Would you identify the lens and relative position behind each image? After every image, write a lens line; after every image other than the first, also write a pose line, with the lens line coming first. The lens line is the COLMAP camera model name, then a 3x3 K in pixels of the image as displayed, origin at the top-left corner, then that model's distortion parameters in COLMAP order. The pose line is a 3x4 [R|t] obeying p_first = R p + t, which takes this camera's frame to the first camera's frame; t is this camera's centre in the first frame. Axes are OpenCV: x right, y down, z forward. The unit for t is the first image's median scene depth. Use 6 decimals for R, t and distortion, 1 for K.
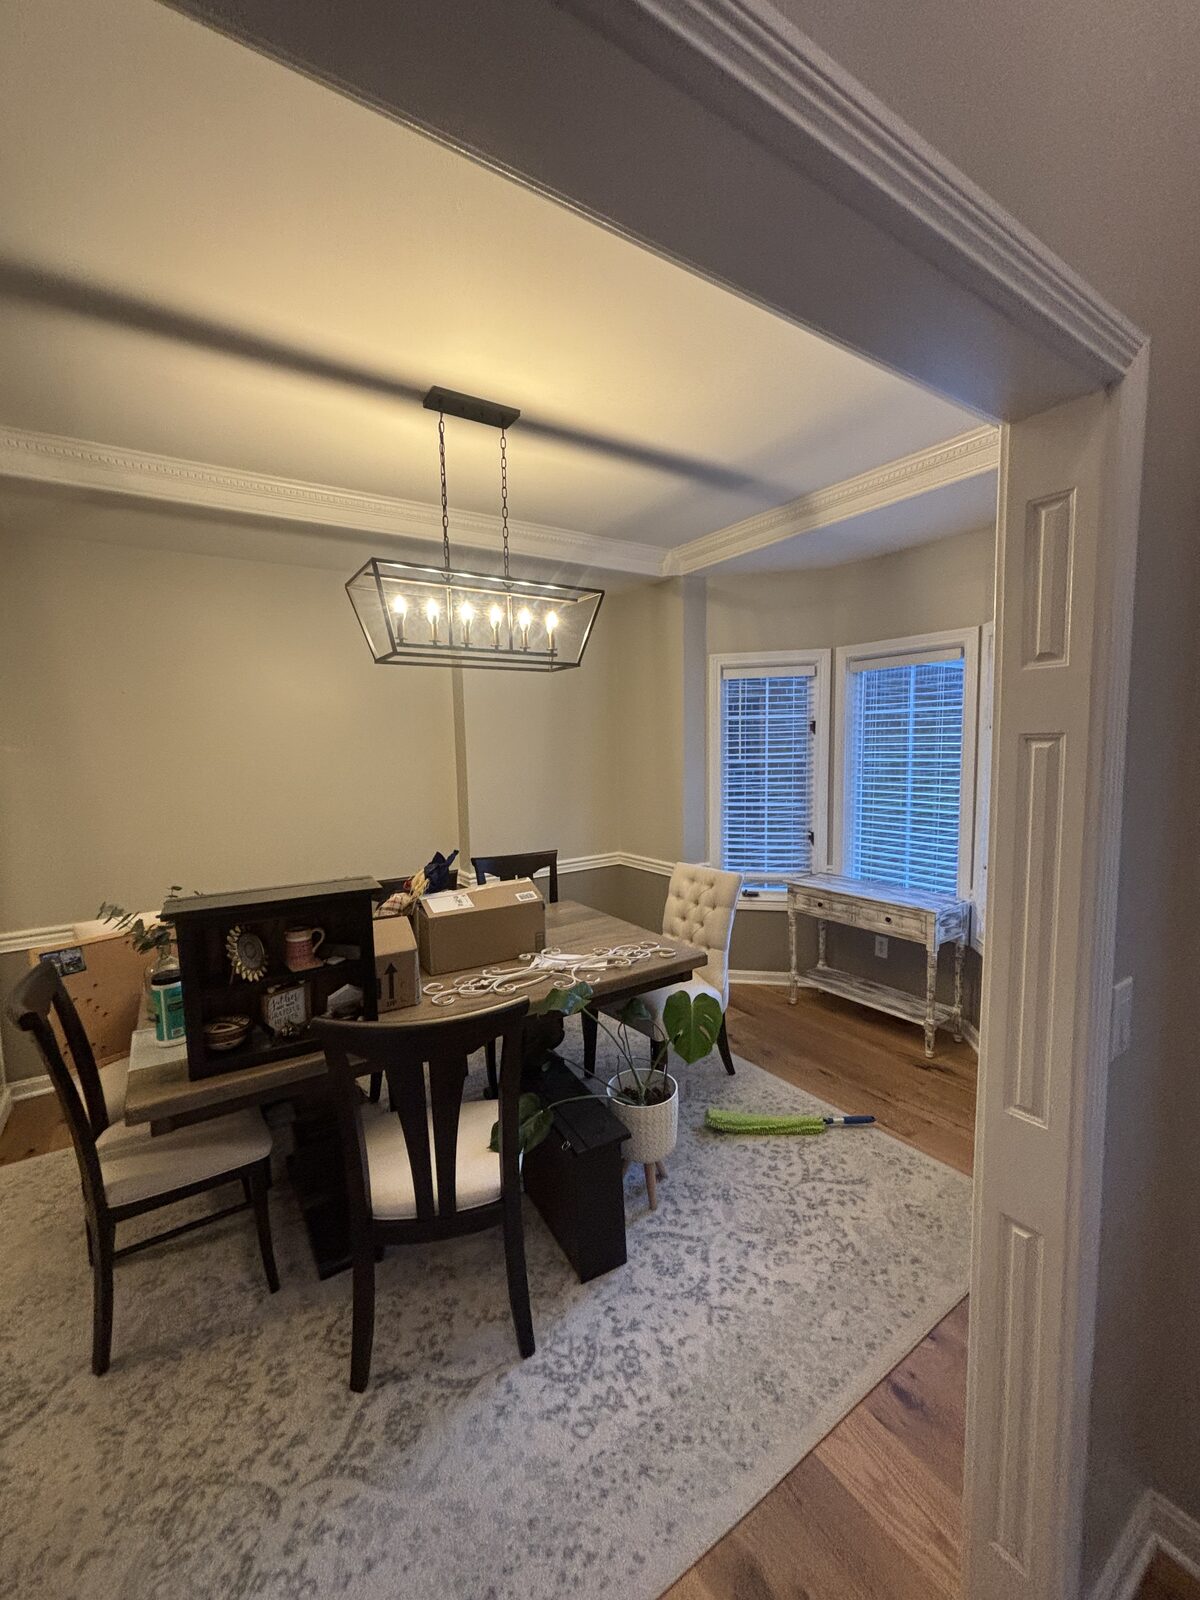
lens RADIAL K [[643.8, 0, 598.7], [0, 643.8, 805.5], [0, 0, 1]] dist [0.000656, -0.000945]
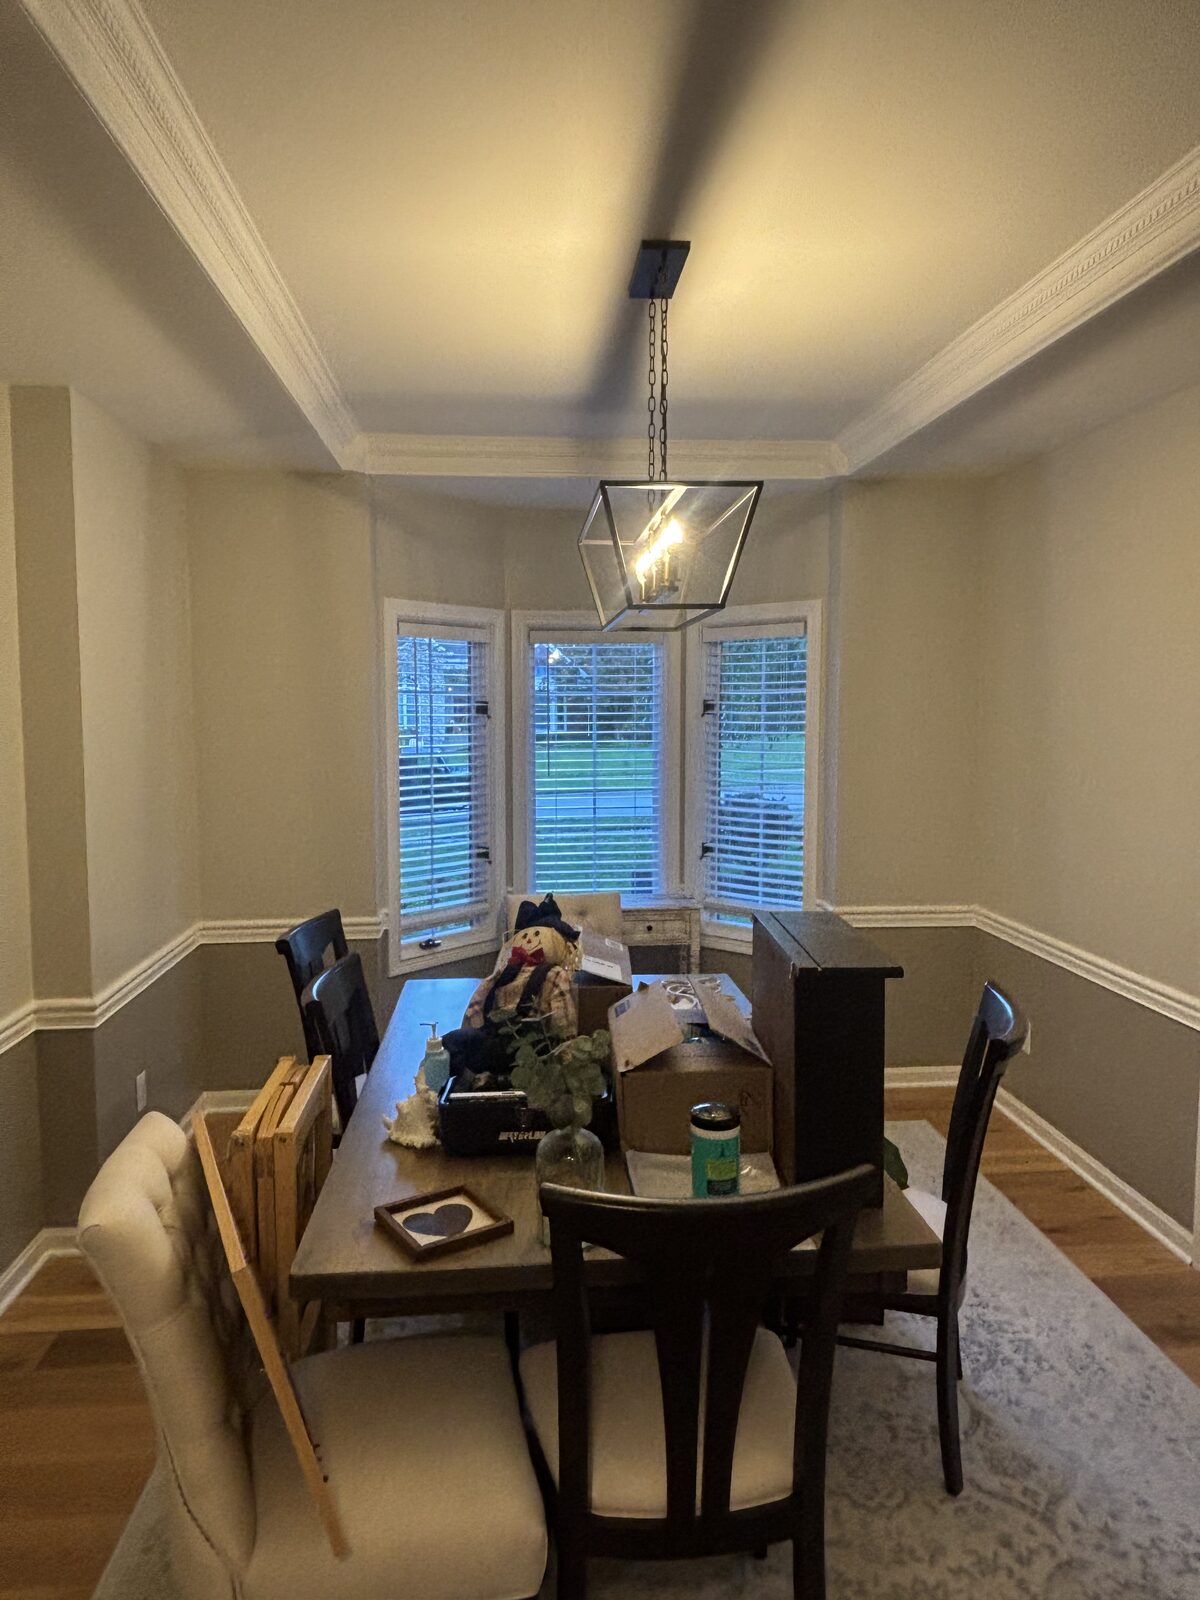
lens RADIAL K [[1105.8, 0, 591.1], [0, 1105.8, 795.7], [0, 0, 1]] dist [0.034503, -0.025234]
pose [[0.482721, -0.049463, 0.874376, -1.931036], [0.085252, 0.996316, 0.009296, -0.053866], [-0.871615, 0.070055, 0.485160, 0.676434]]
